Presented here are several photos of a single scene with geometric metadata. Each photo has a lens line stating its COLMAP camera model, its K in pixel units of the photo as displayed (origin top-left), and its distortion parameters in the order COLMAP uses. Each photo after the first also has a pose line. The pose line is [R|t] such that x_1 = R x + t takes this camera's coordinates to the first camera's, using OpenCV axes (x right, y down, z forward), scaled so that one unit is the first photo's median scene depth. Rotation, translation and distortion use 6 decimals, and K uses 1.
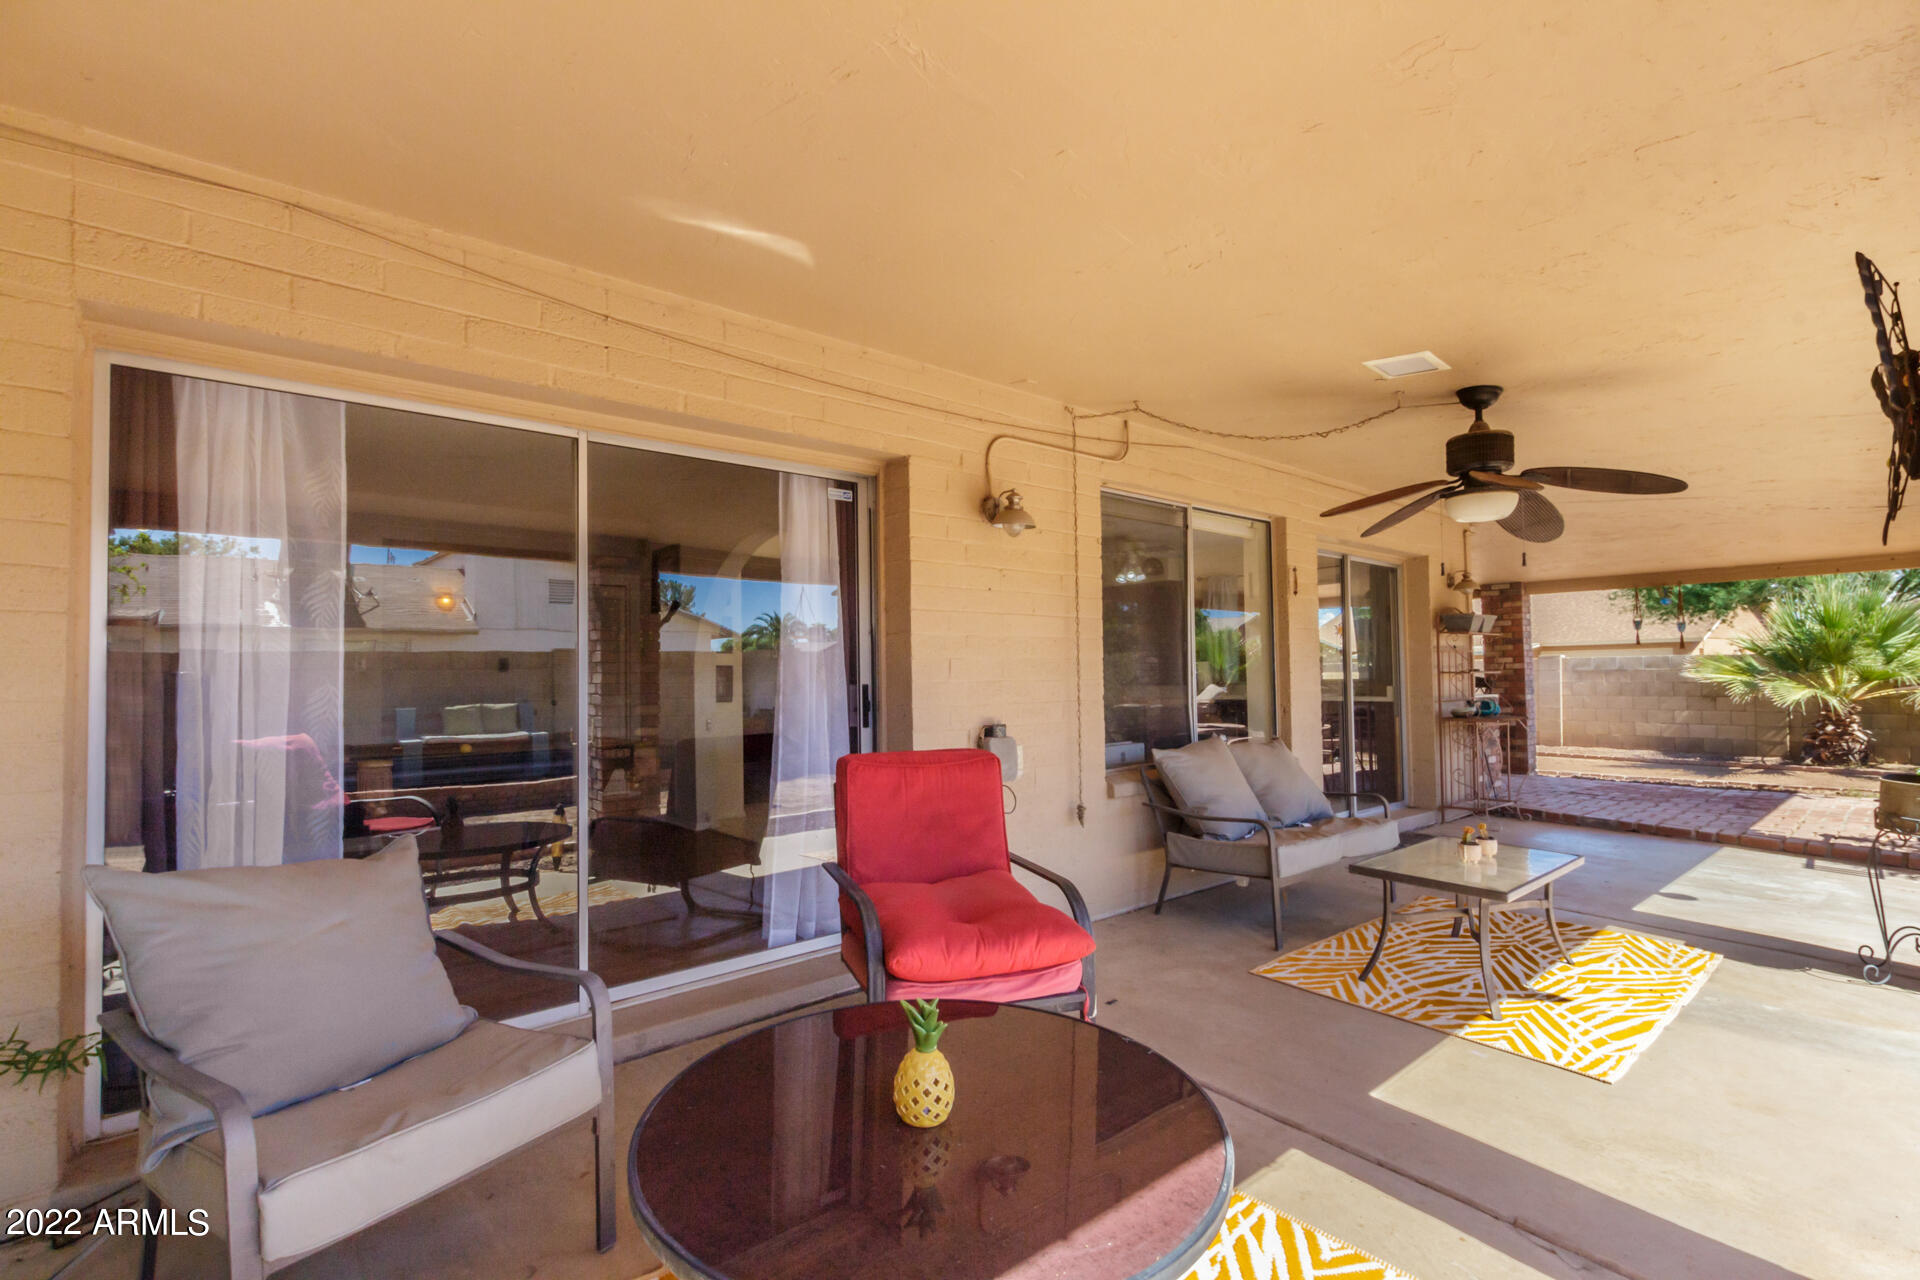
lens RADIAL K [[882.1, 0, 960.4], [0, 882.1, 647.4], [0, 0, 1]] dist [0.003884, -0.000893]
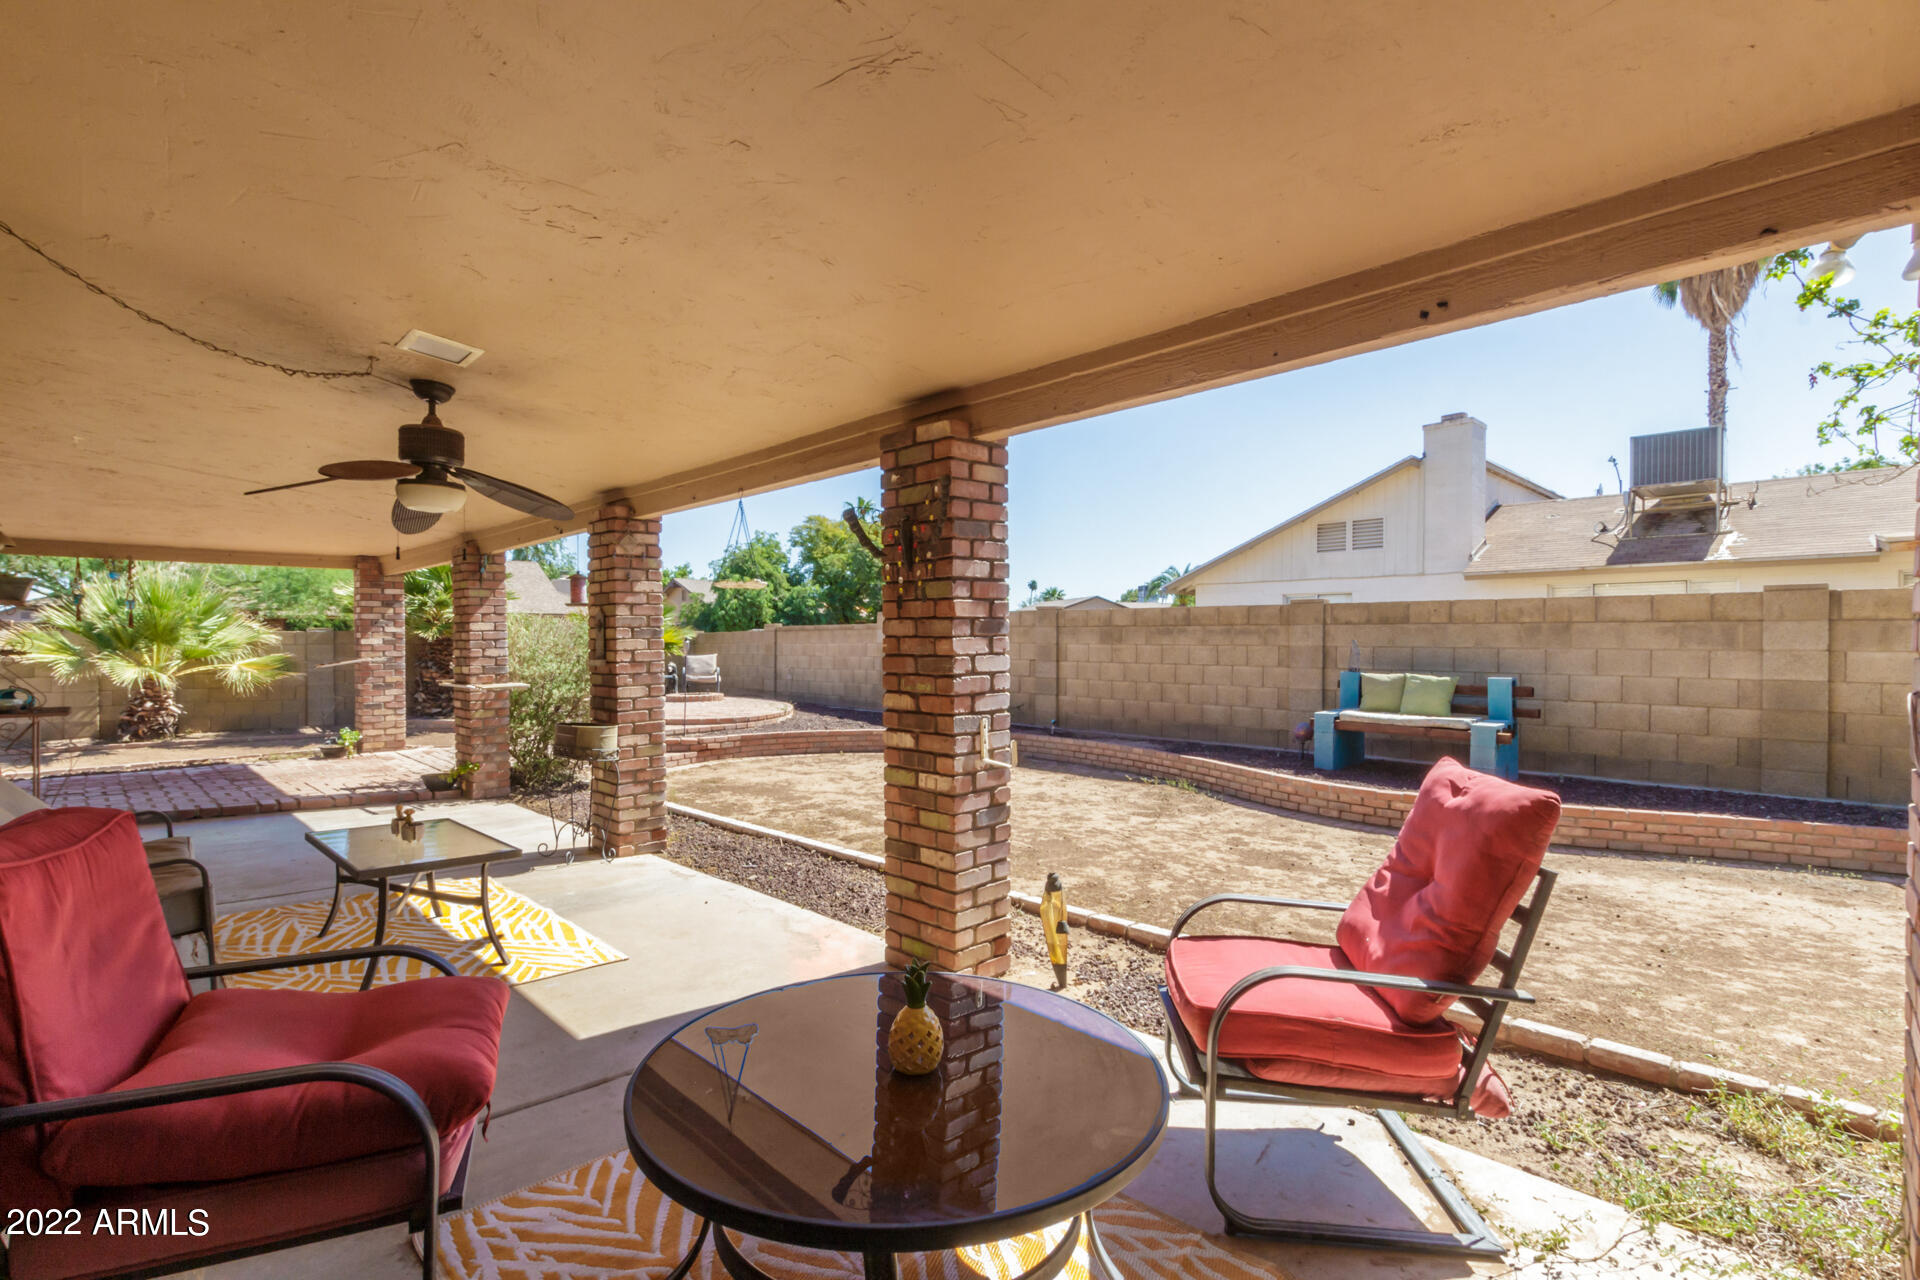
lens RADIAL K [[896.6, 0, 949.6], [0, 896.6, 650.1], [0, 0, 1]] dist [0.020089, -0.000113]
pose [[-0.067379, 0.001420, 0.997726, -0.156897], [-0.031605, 0.999494, -0.003556, 0.001441], [-0.997227, -0.031773, -0.067300, 0.140725]]
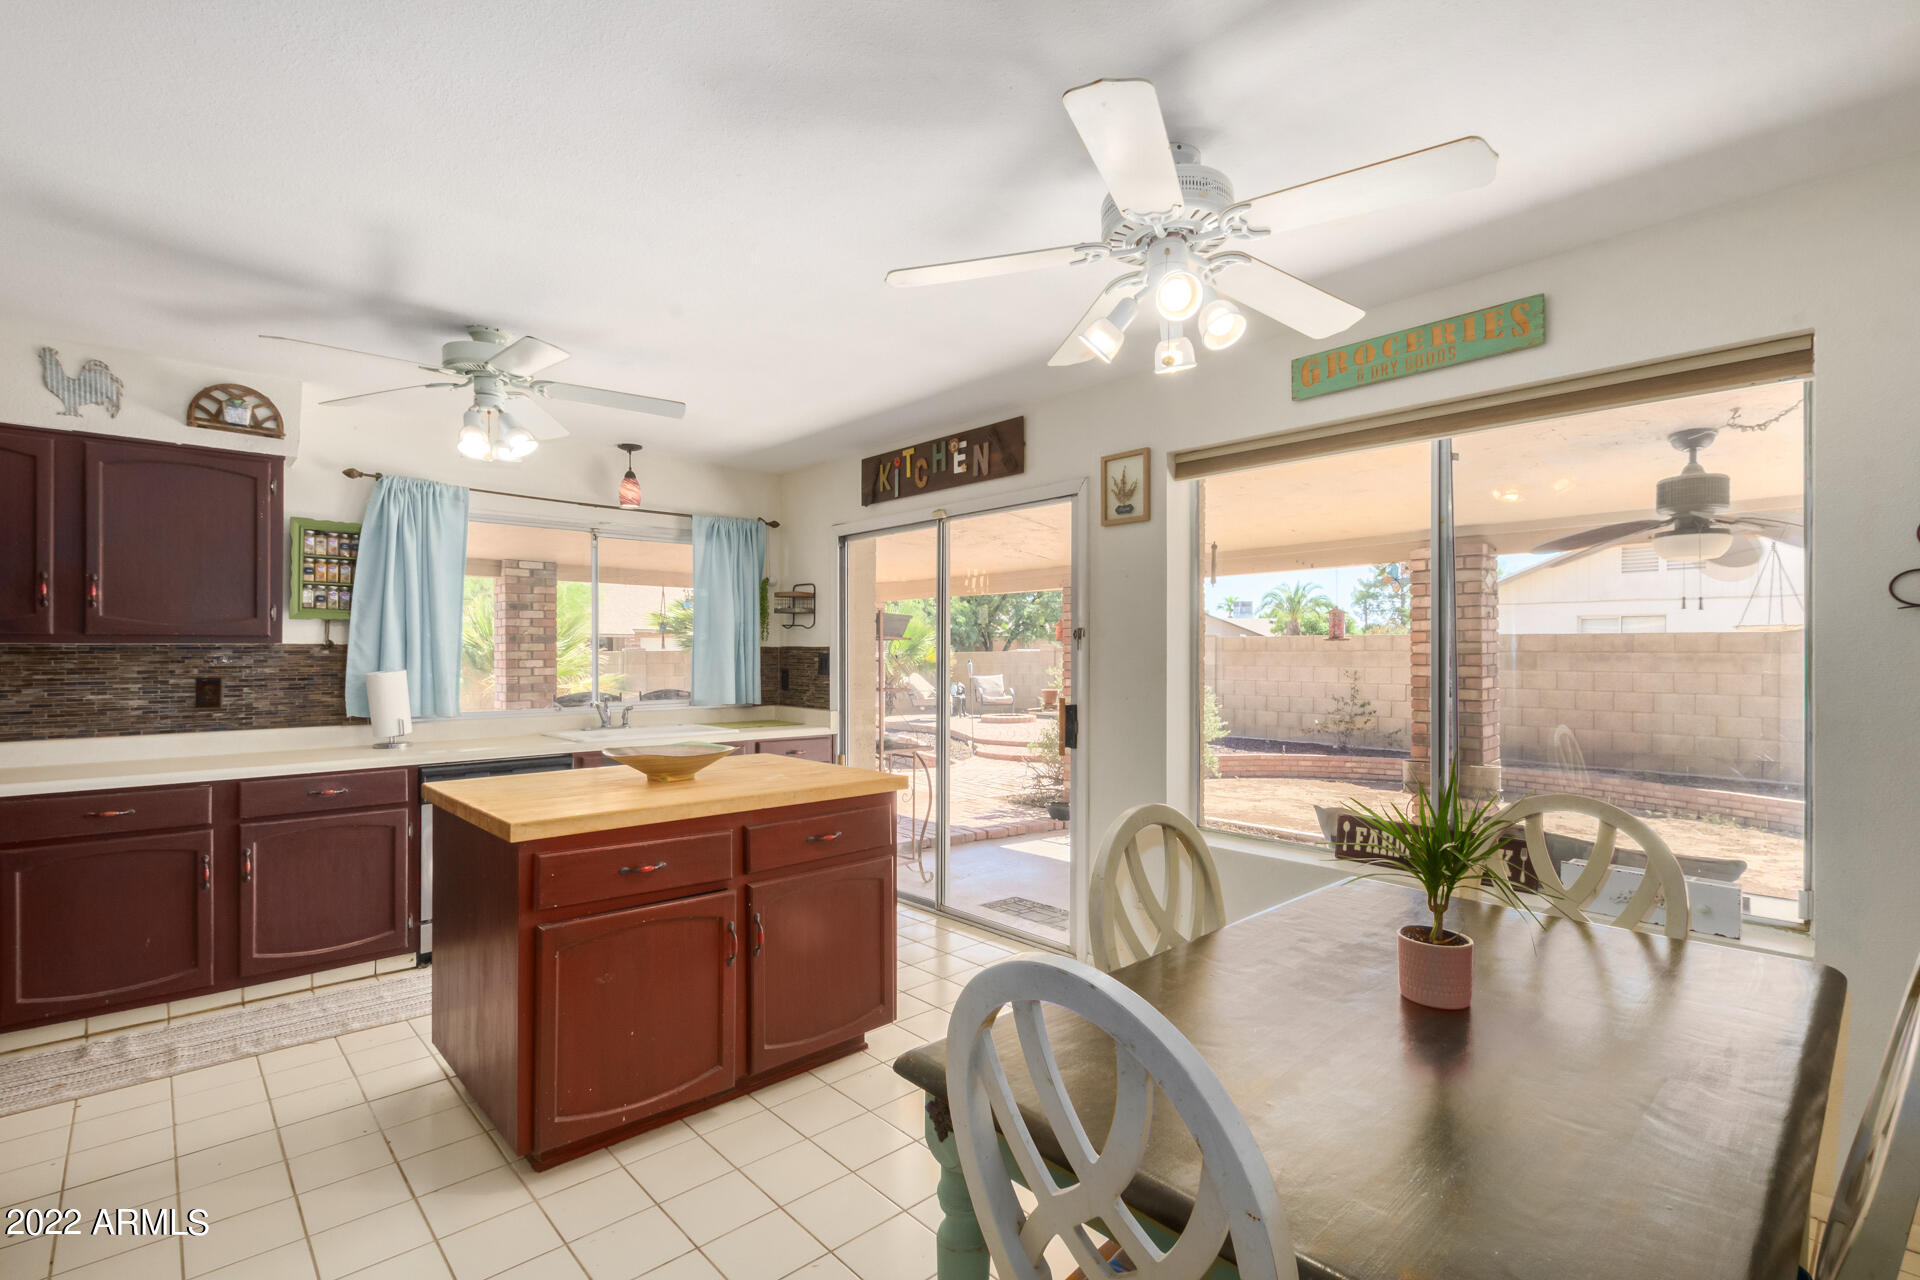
lens RADIAL K [[876.3, 0, 937.0], [0, 876.3, 654.0], [0, 0, 1]] dist [-0.004111, -0.000590]
pose [[-0.026260, 0.011314, 0.999591, -0.117086], [-0.035569, 0.999292, -0.012245, 0.002767], [-0.999022, -0.035876, -0.025839, 0.580424]]
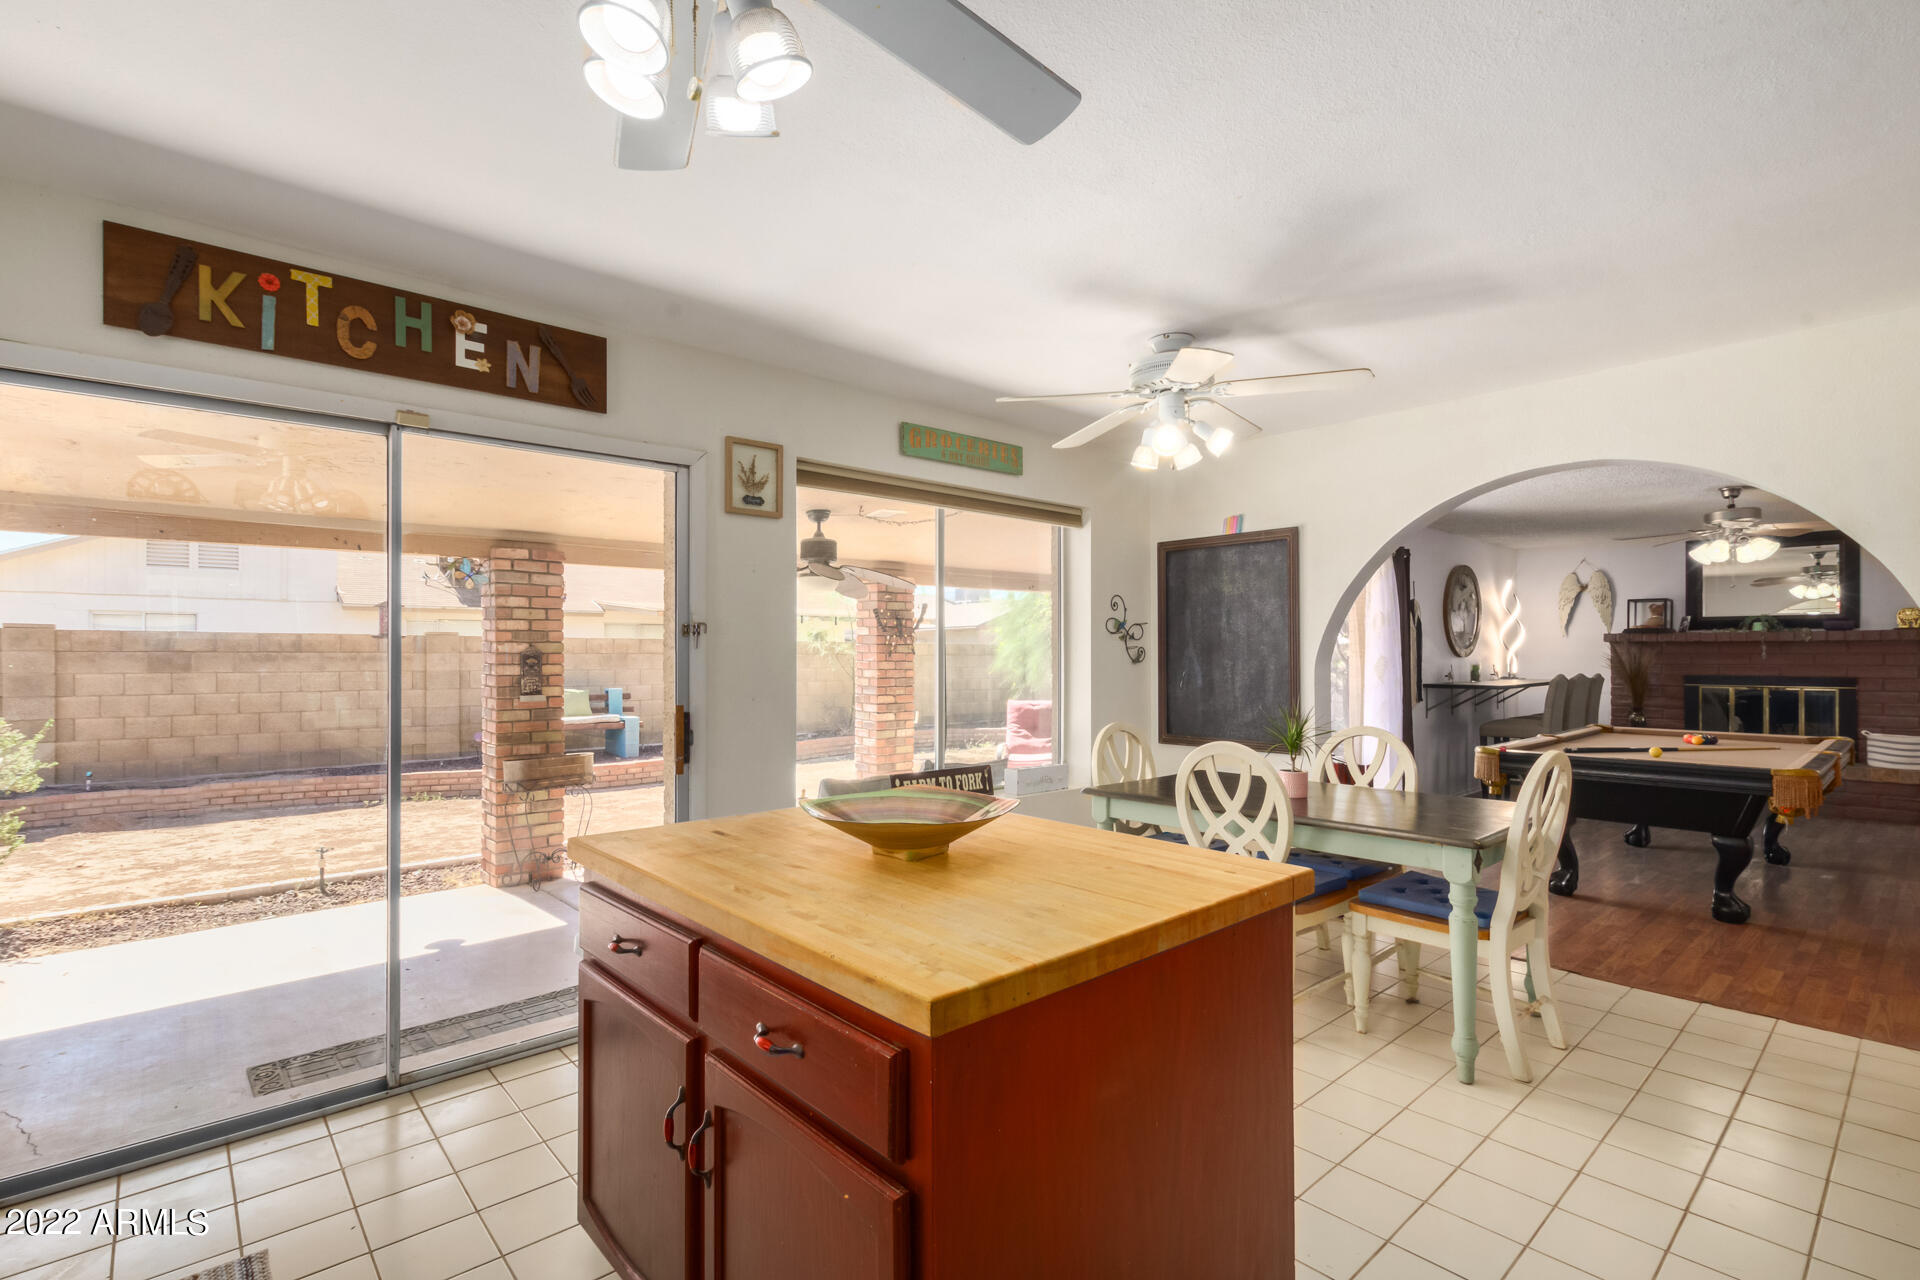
lens RADIAL K [[882.1, 0, 960.4], [0, 882.1, 647.4], [0, 0, 1]] dist [0.003884, -0.000893]
pose [[-0.999625, 0.013052, -0.024087, 0.105394], [0.014058, 0.999016, -0.042067, 0.007998], [0.023514, -0.042390, -0.998824, 0.783255]]
